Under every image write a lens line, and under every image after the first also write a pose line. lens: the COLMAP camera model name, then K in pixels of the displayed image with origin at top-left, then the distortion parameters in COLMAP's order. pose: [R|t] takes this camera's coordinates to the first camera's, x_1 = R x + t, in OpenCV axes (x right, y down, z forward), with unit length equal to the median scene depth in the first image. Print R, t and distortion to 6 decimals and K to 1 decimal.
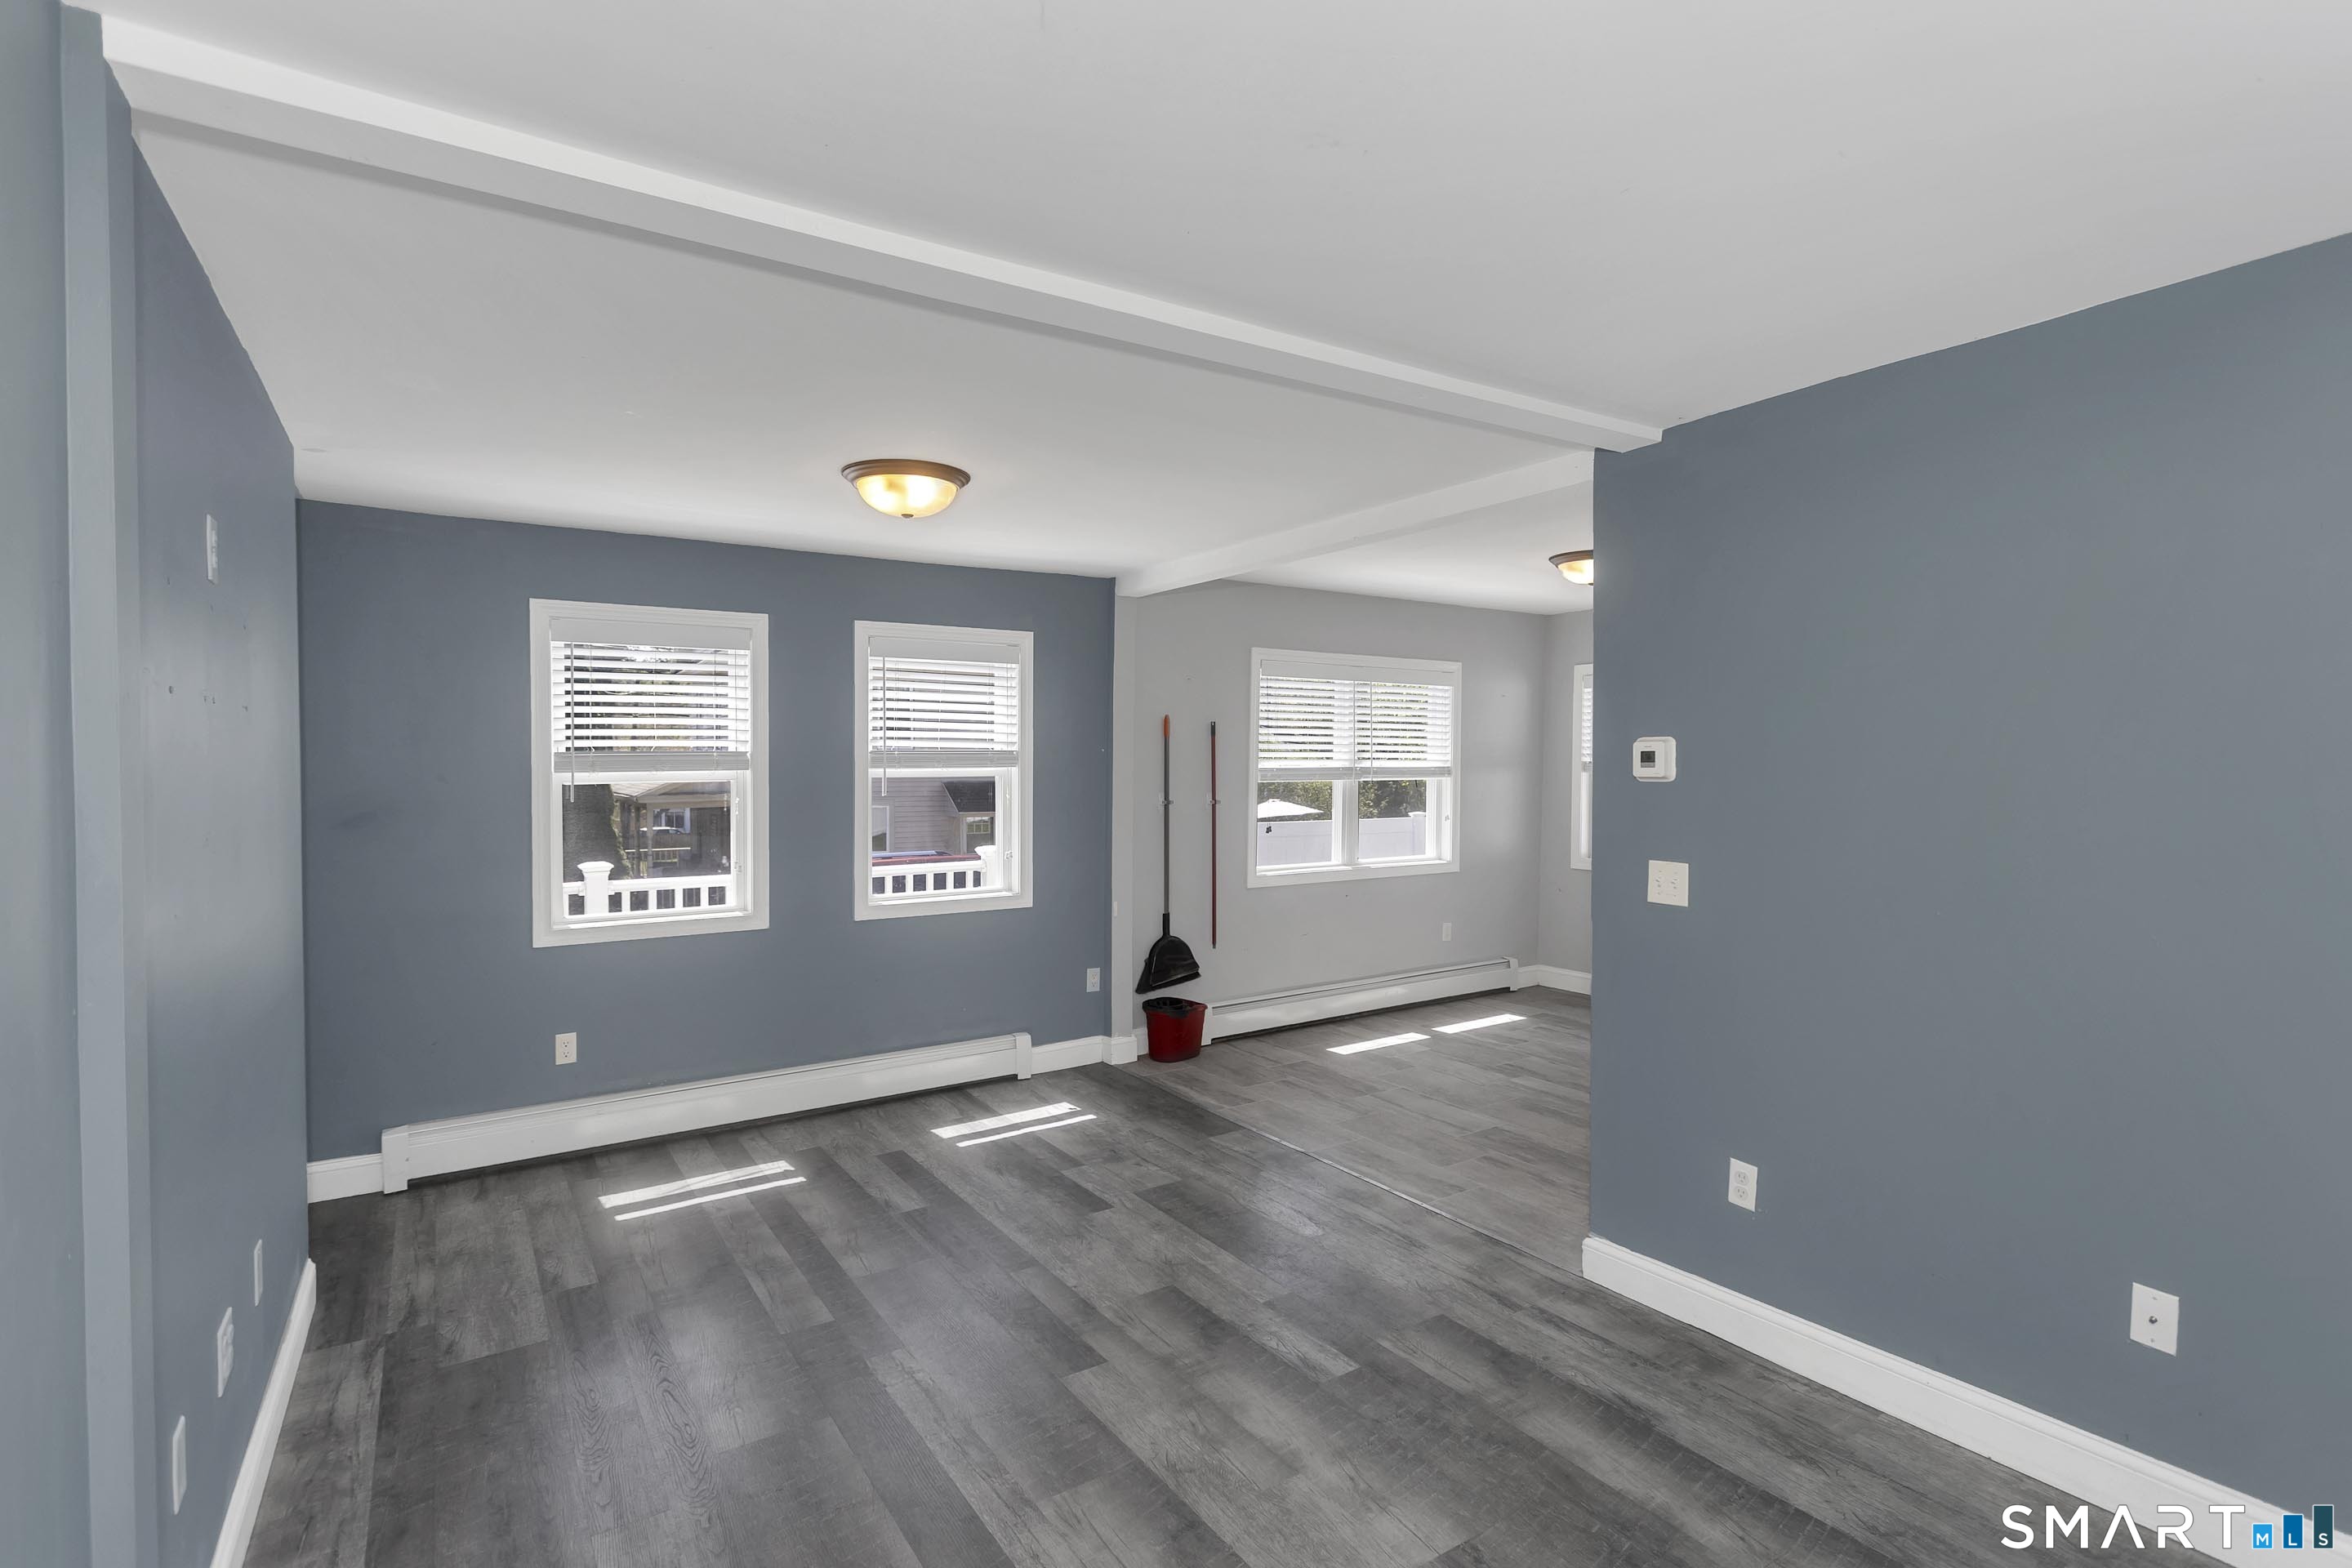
lens RADIAL K [[1125.1, 0, 1187.1], [0, 1125.1, 773.6], [0, 0, 1]] dist [0.000488, 0.002381]
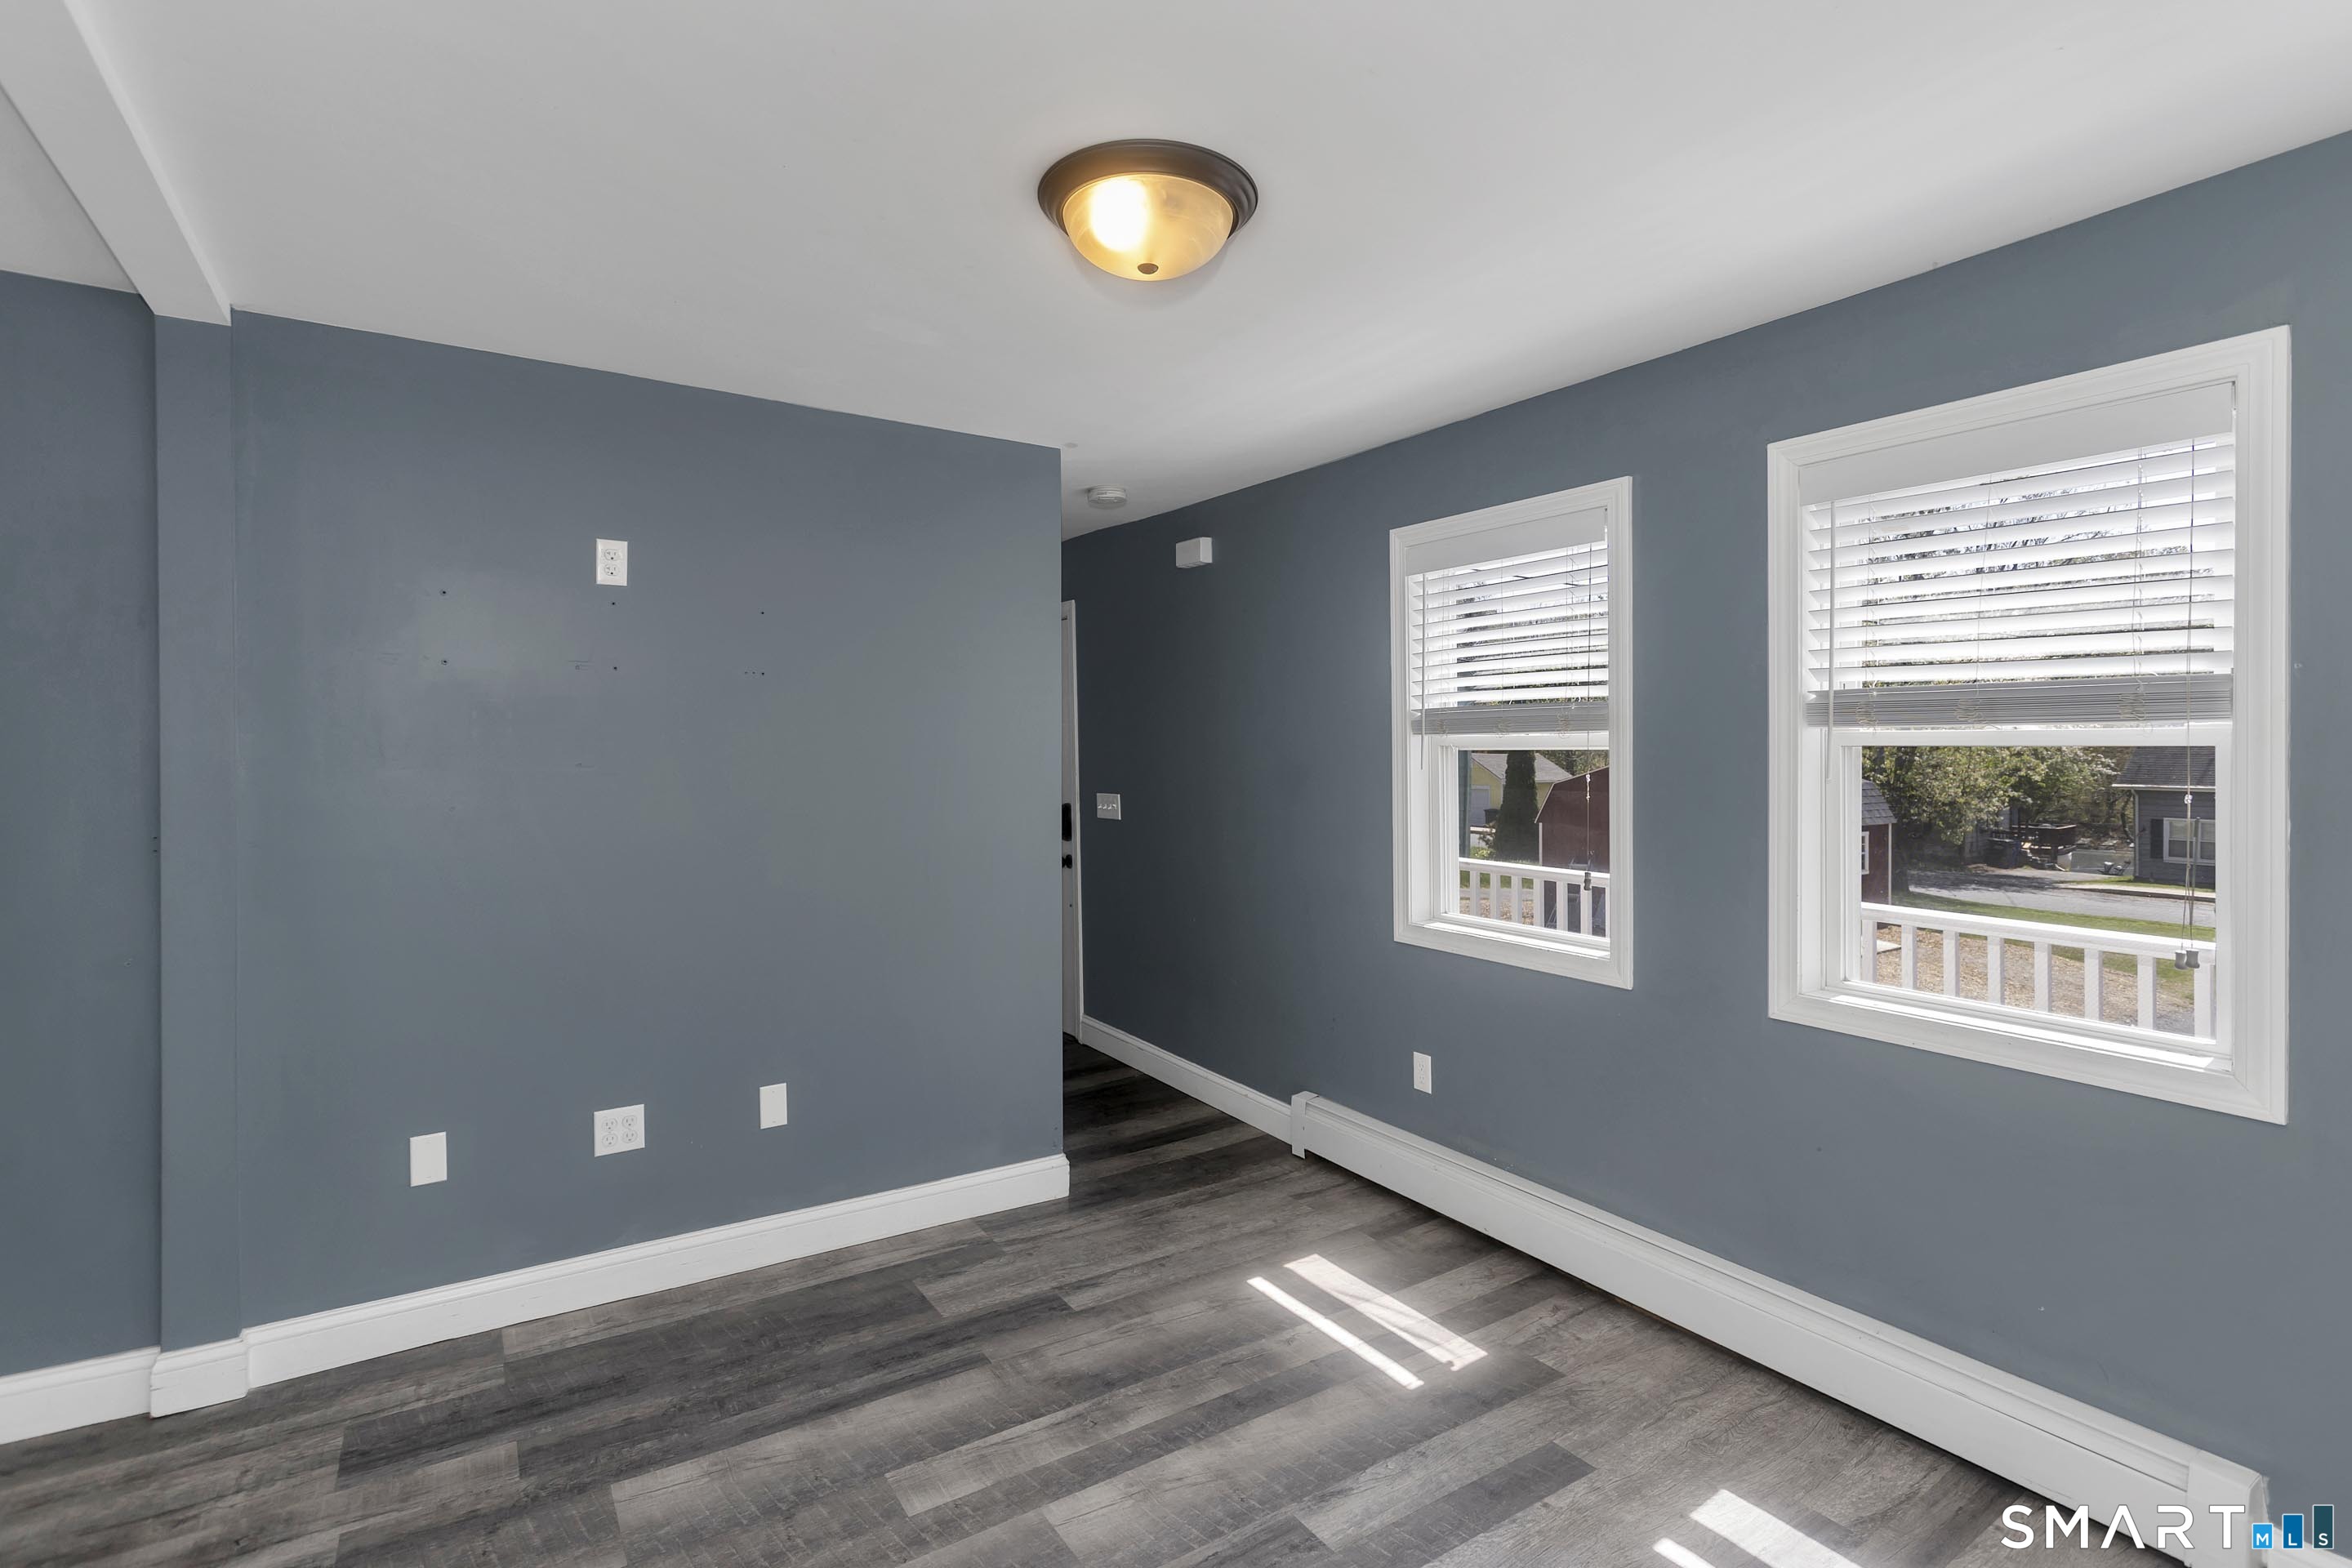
lens RADIAL K [[1117.2, 0, 1181.8], [0, 1117.2, 748.1], [0, 0, 1]] dist [0.001985, -0.000017]
pose [[-0.005825, 0.003735, -0.999976, 0.302795], [-0.017678, 0.999836, 0.003838, 0.011566], [0.999827, 0.017700, -0.005758, 0.970833]]
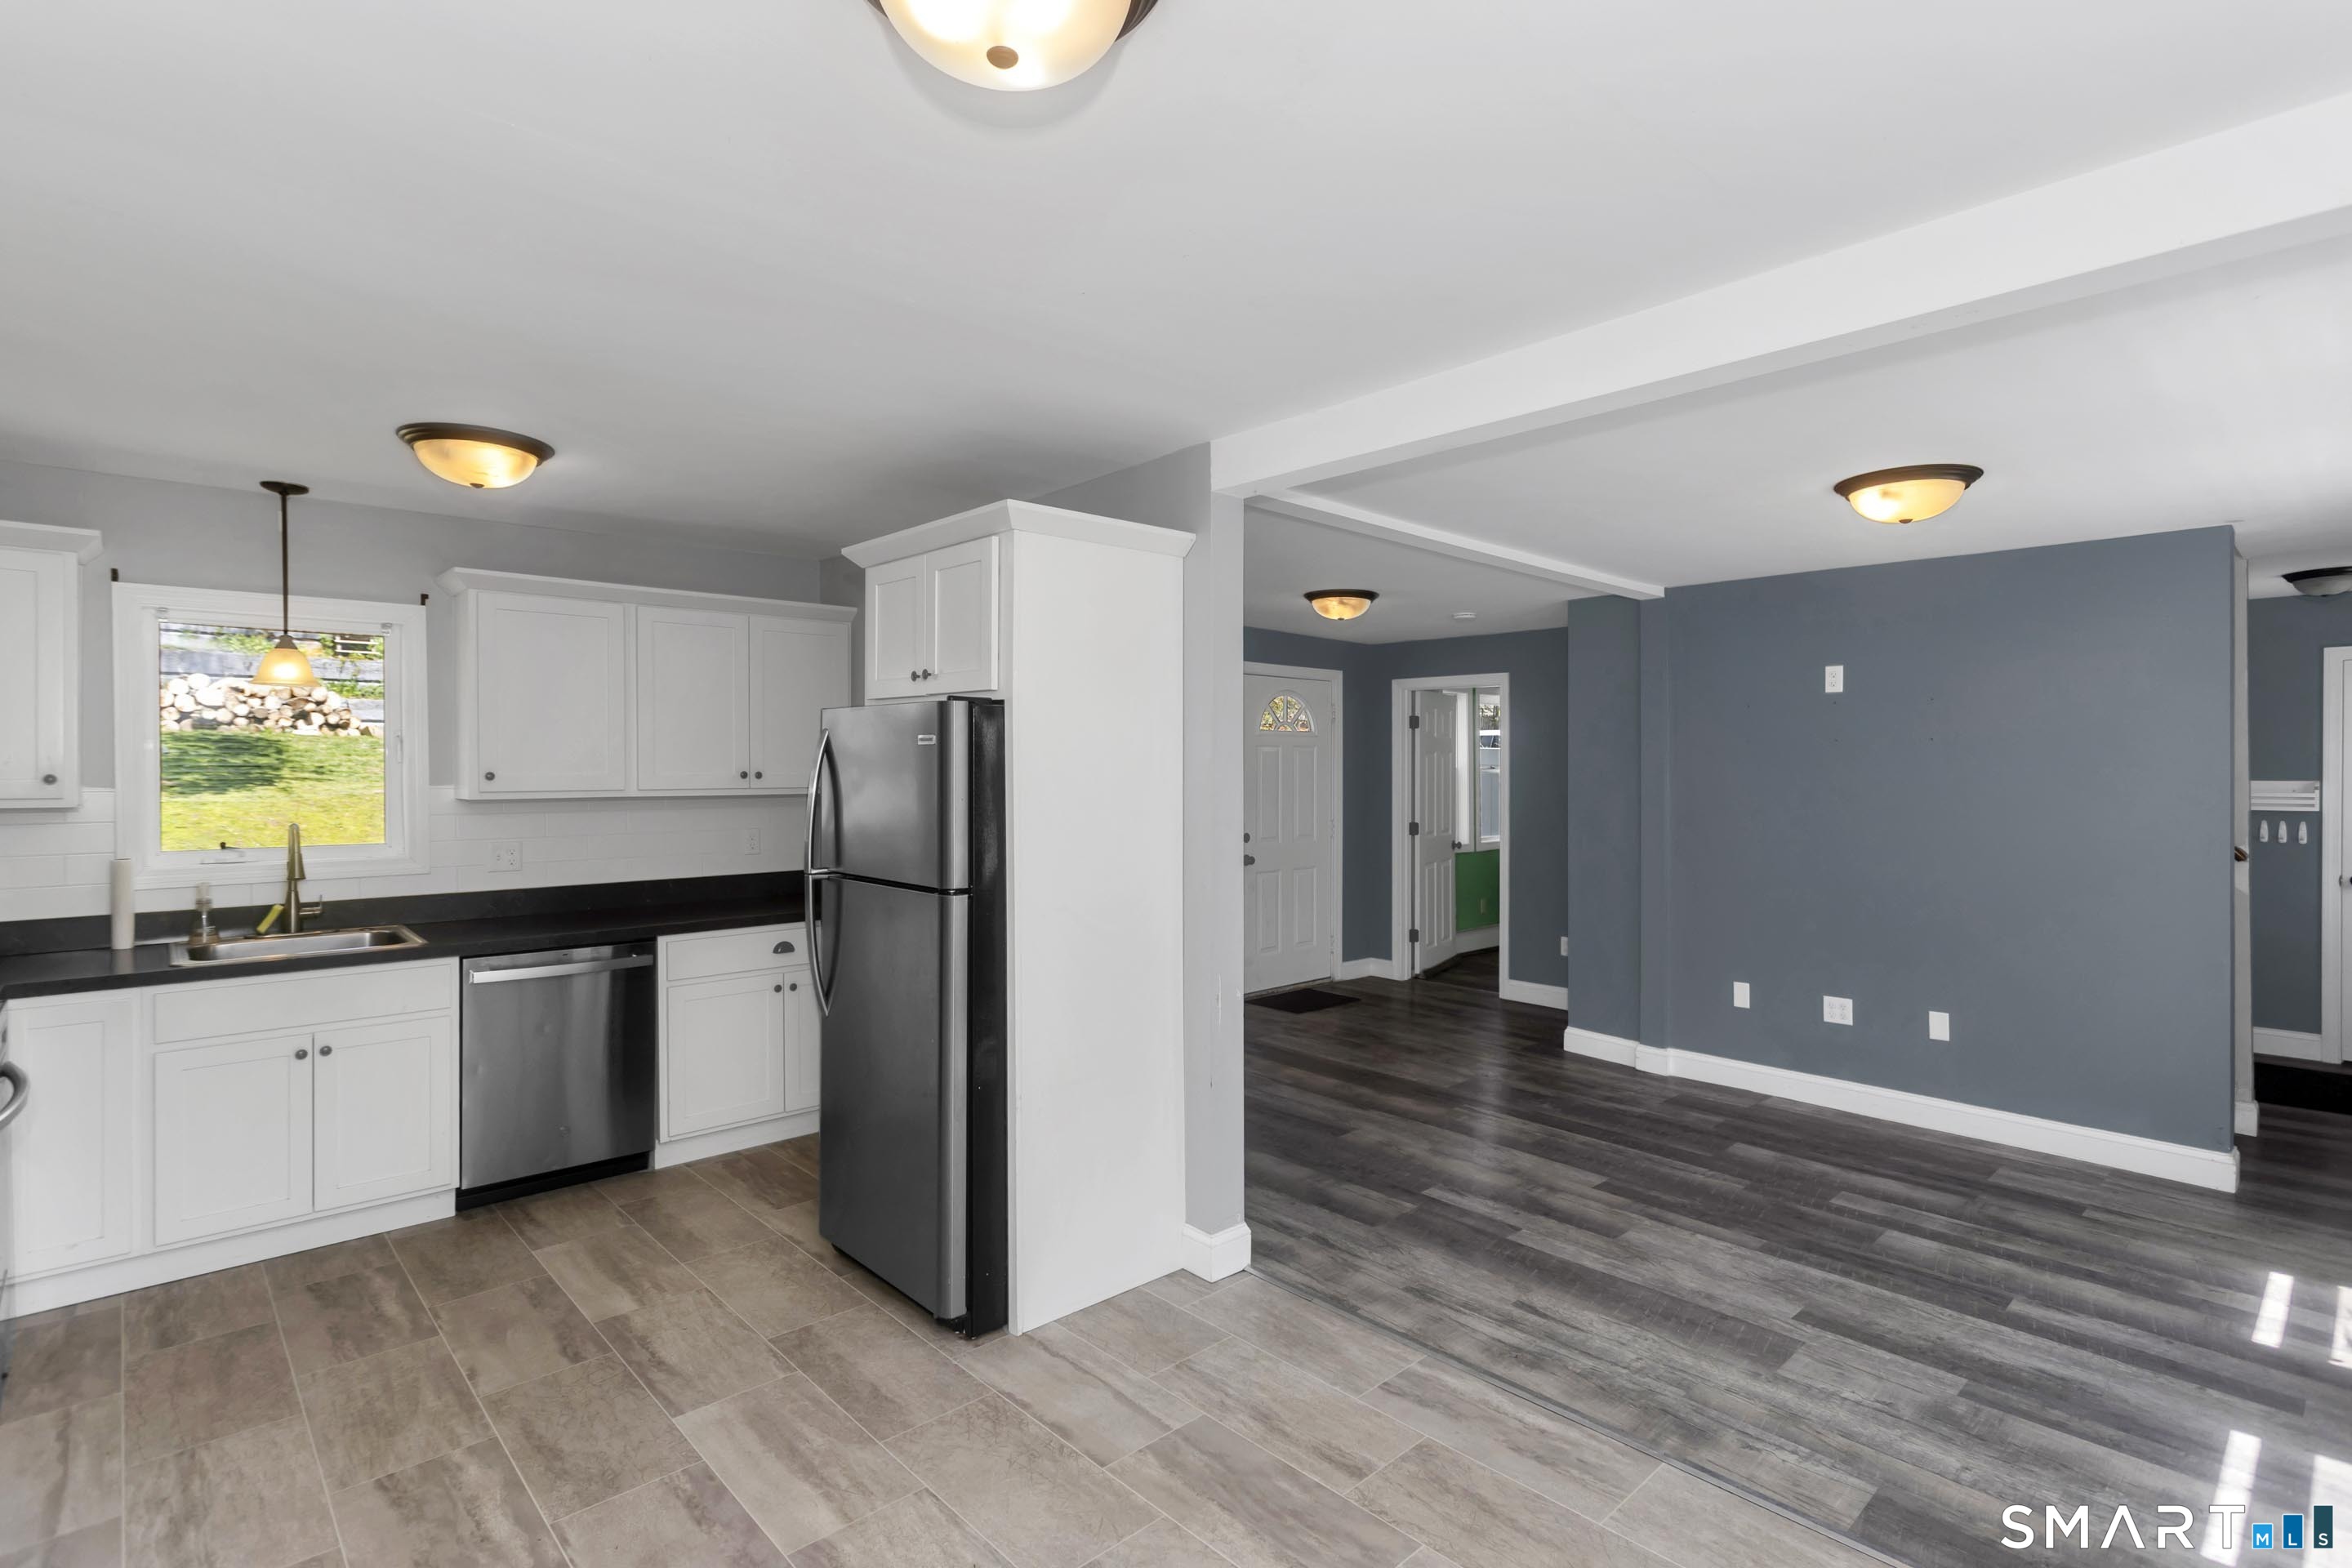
lens RADIAL K [[1125.1, 0, 1187.1], [0, 1125.1, 773.6], [0, 0, 1]] dist [0.000488, 0.002381]
pose [[-0.986456, 0.002939, -0.163999, 0.514297], [-0.000754, 0.999748, 0.022450, -0.024584], [0.164024, 0.022269, -0.986205, 1.782865]]
